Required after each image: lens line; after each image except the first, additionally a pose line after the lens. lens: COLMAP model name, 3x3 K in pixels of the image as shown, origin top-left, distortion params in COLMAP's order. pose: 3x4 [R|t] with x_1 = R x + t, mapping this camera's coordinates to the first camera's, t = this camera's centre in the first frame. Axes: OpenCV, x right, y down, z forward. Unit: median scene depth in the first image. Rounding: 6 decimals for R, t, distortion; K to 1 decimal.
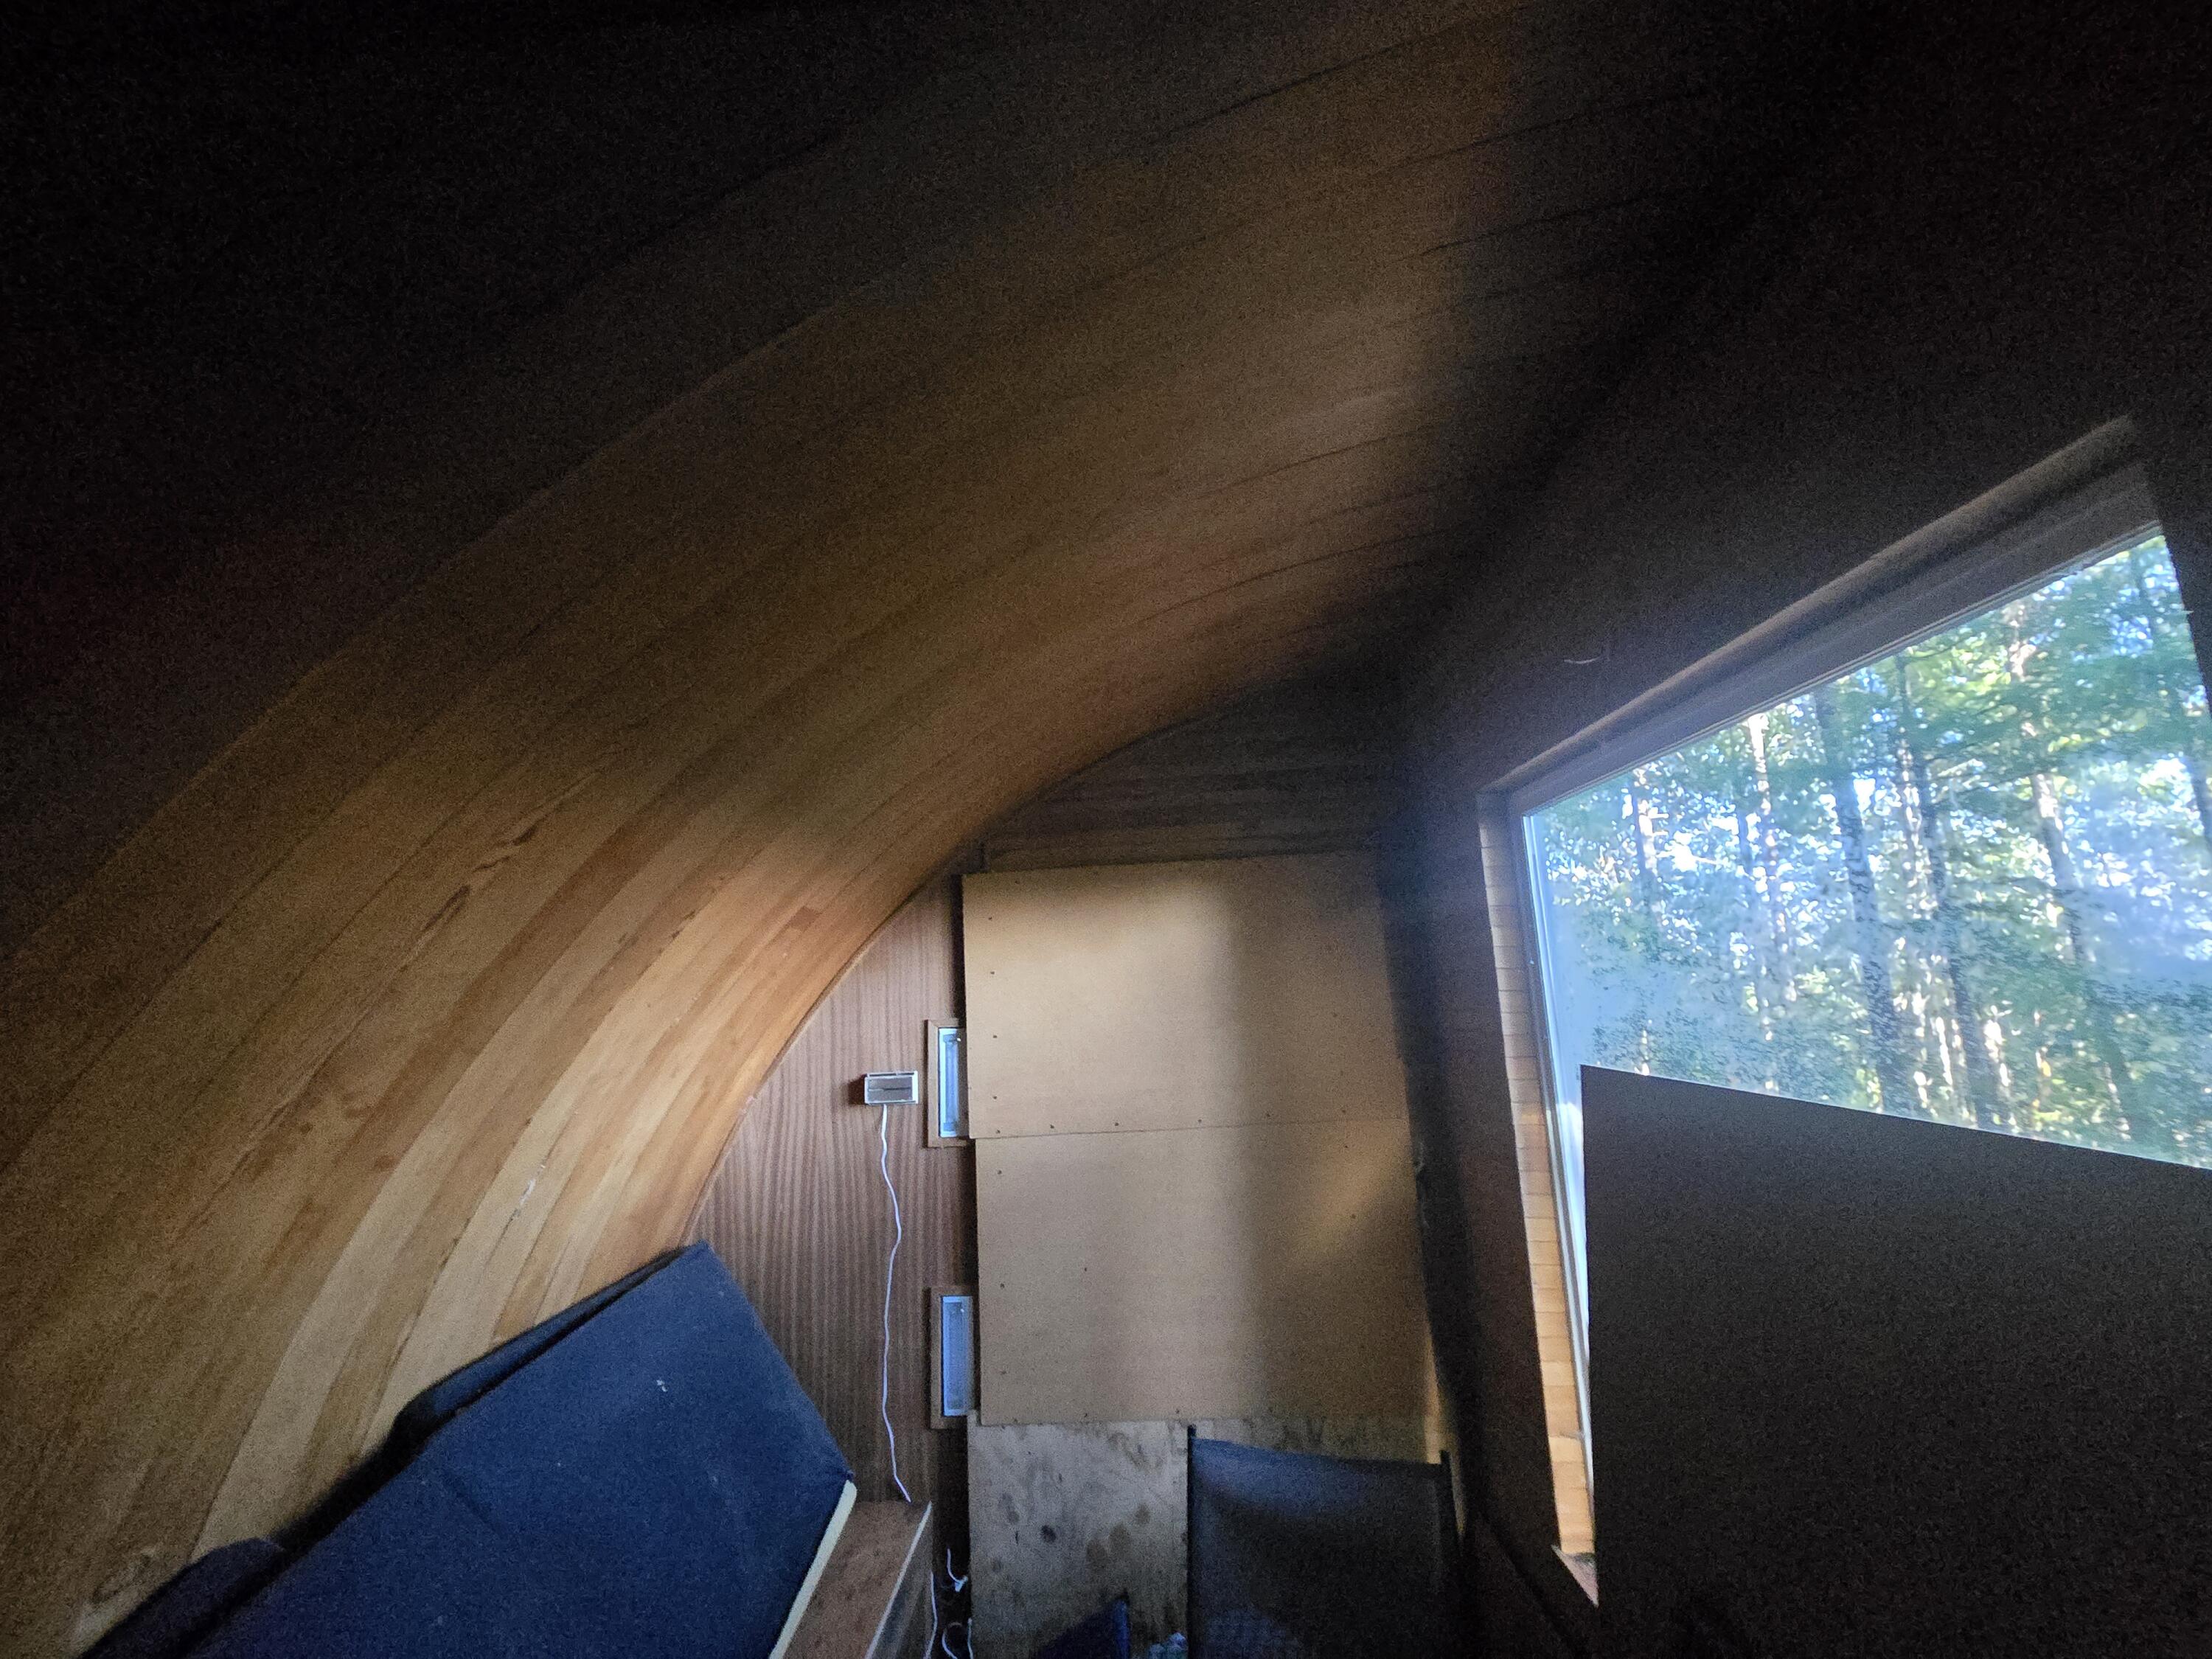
lens RADIAL K [[908.8, 0, 1085.5], [0, 908.8, 811.8], [0, 0, 1]] dist [-0.001243, 0.000148]
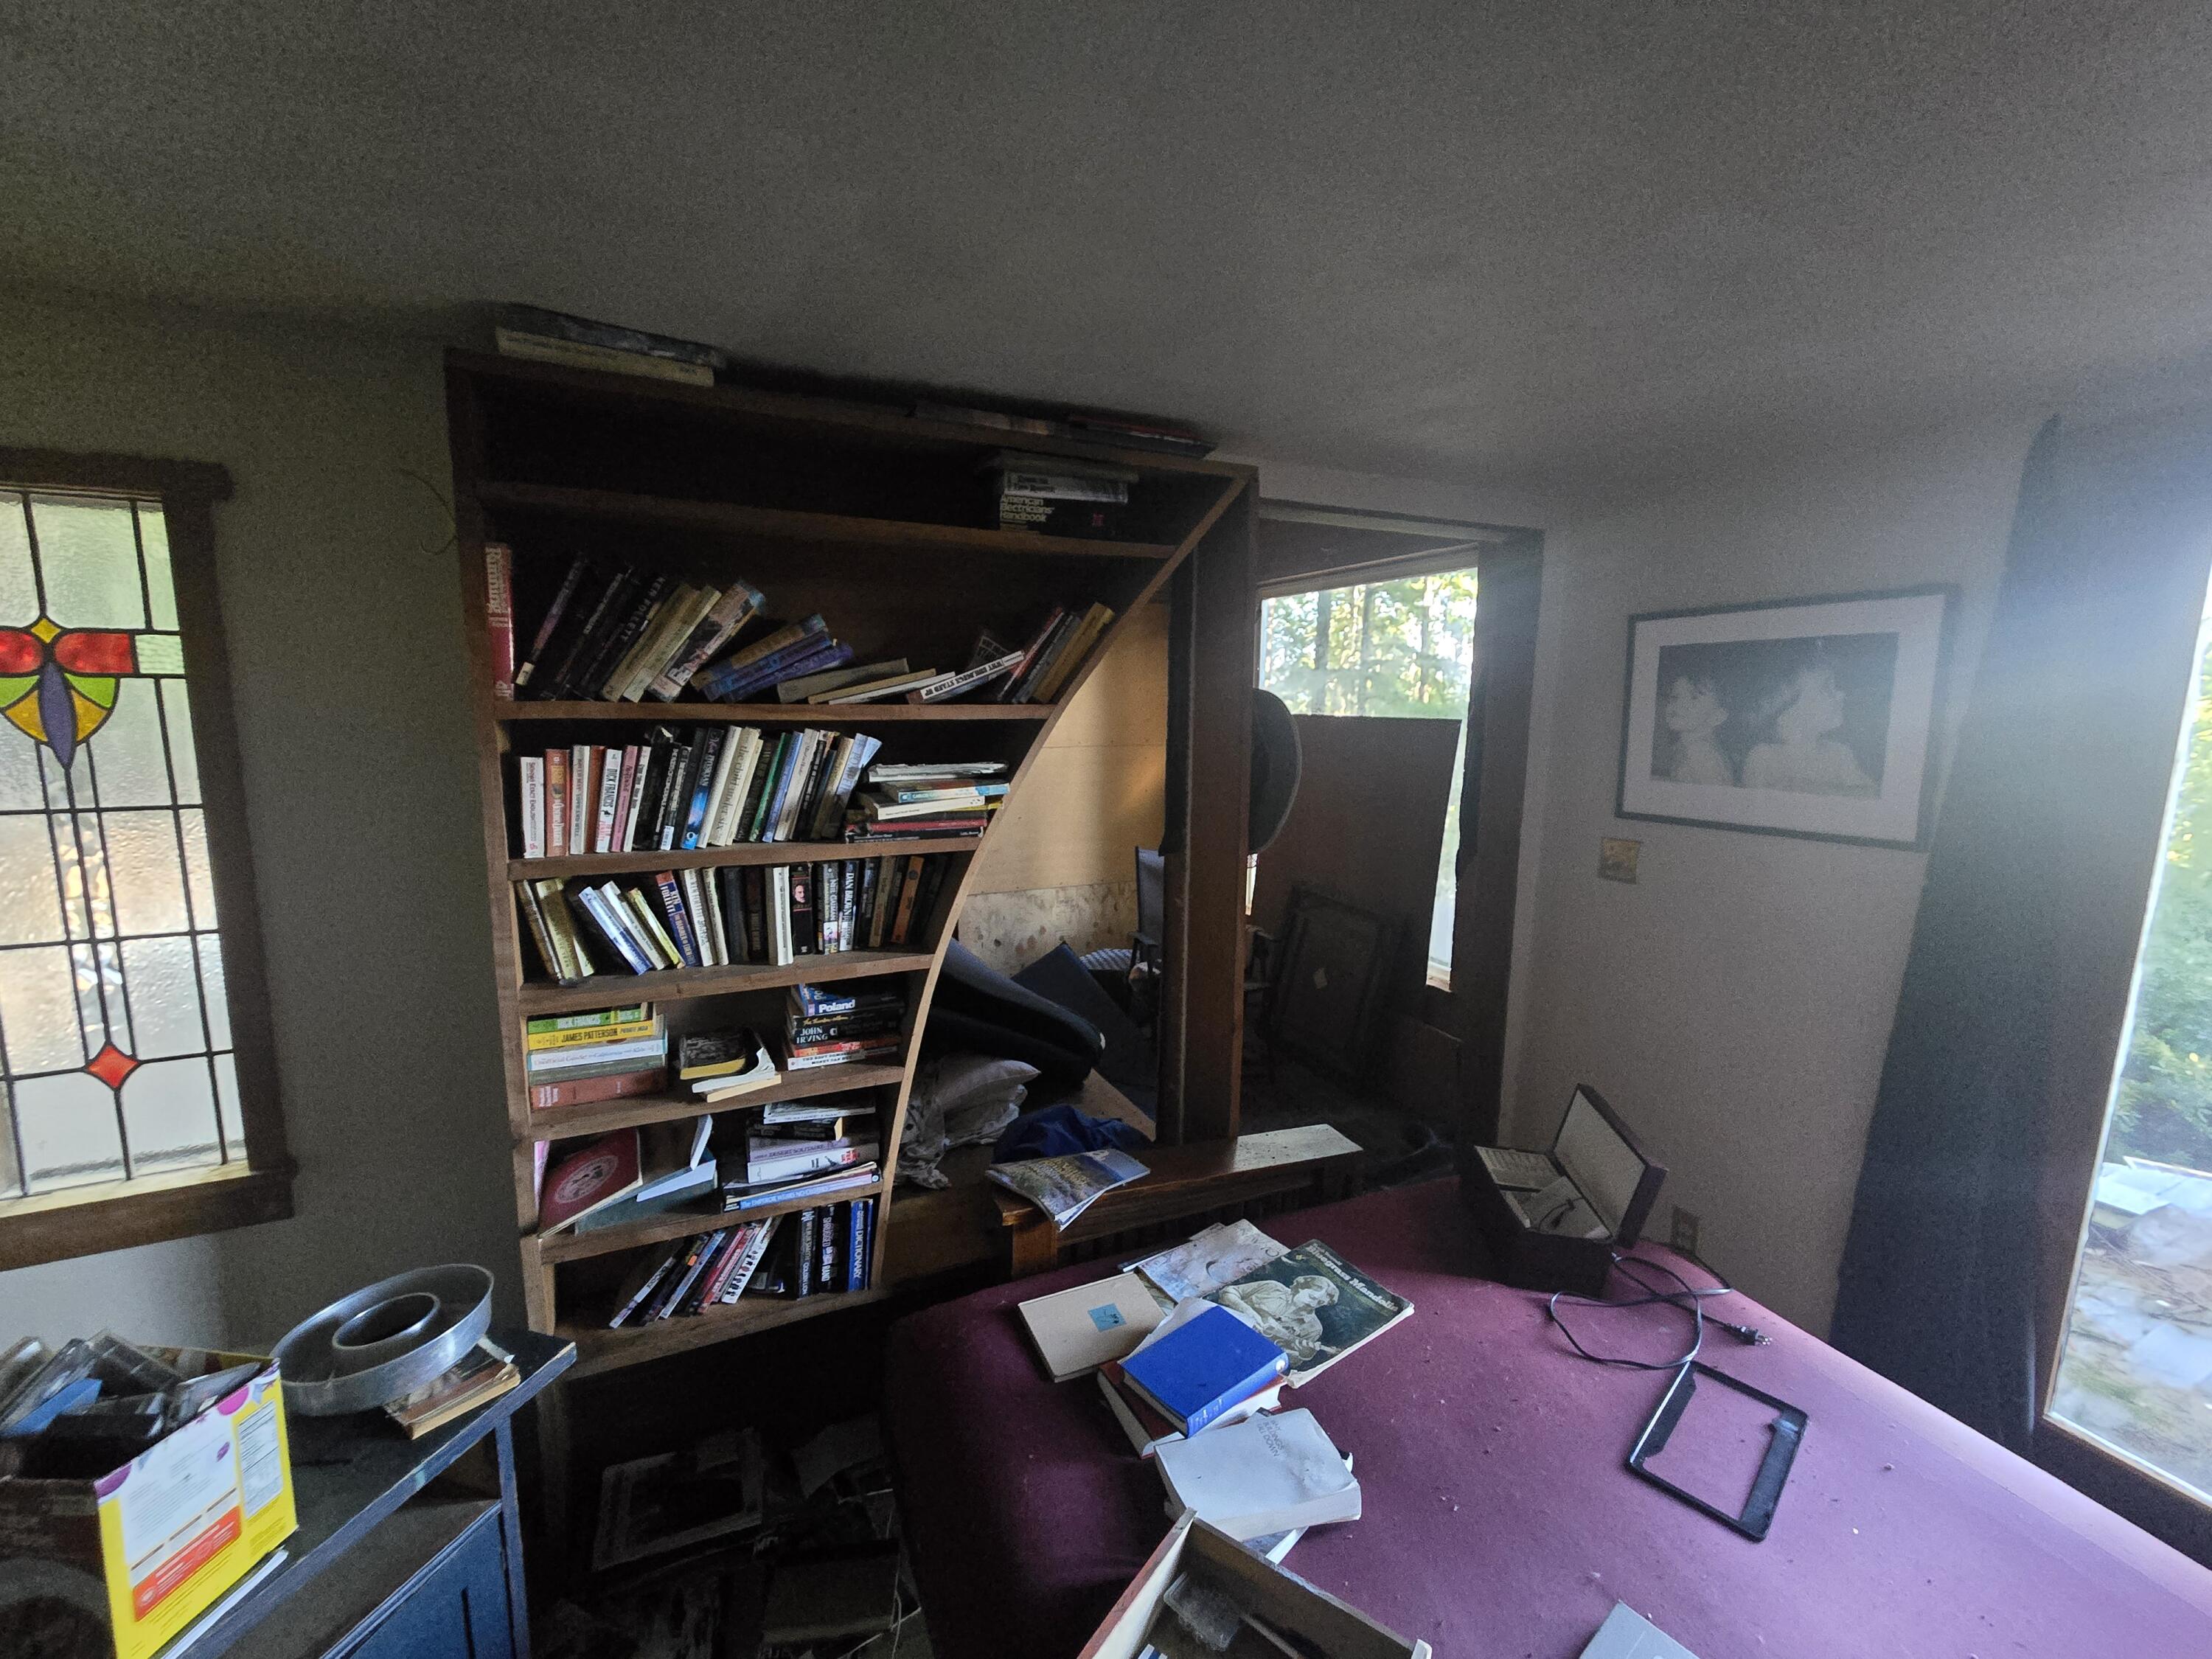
lens RADIAL K [[908.8, 0, 1098.2], [0, 908.8, 837.6], [0, 0, 1]] dist [-0.001243, 0.000148]
pose [[0.879371, -0.028206, 0.475301, -0.752757], [-0.129896, 0.946166, 0.296474, -0.023881], [-0.458076, -0.322450, 0.828367, -0.624394]]
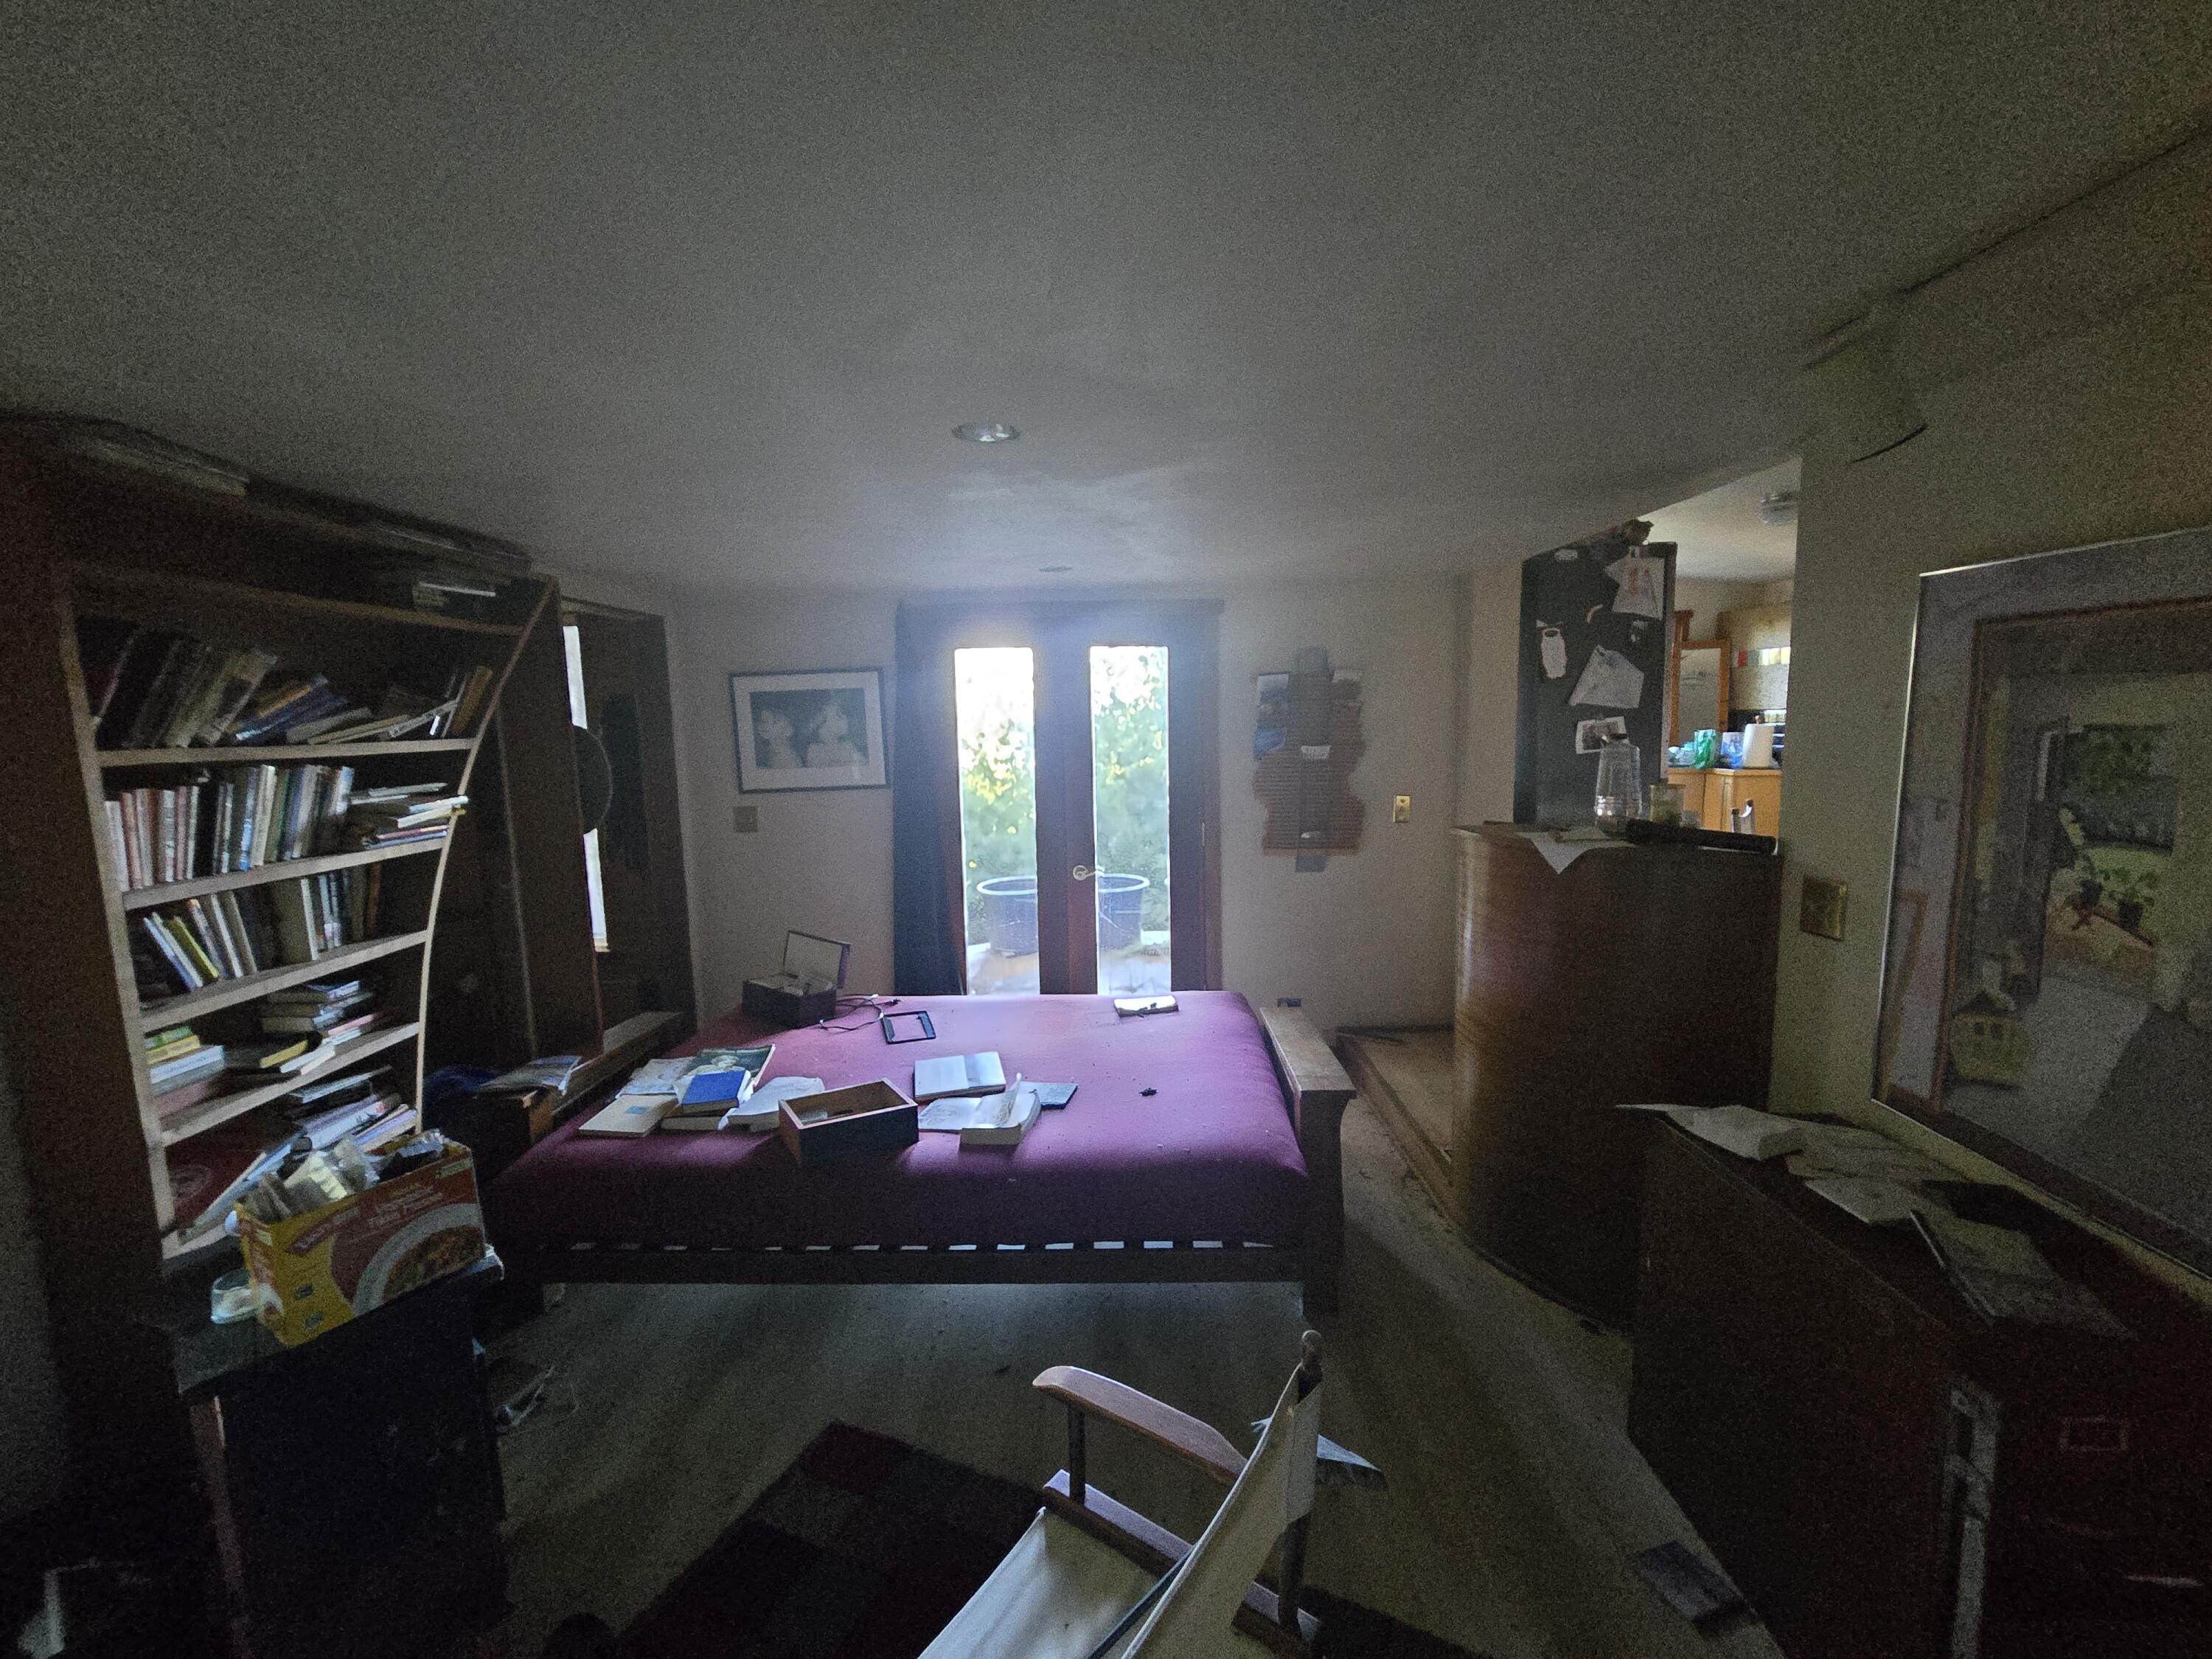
lens RADIAL K [[908.8, 0, 1103.1], [0, 908.8, 824.8], [0, 0, 1]] dist [-0.001243, 0.000148]
pose [[-0.038777, -0.083088, 0.995787, -1.453857], [-0.162363, 0.983818, 0.075767, -0.000361], [-0.985969, -0.158741, -0.051640, -0.625049]]
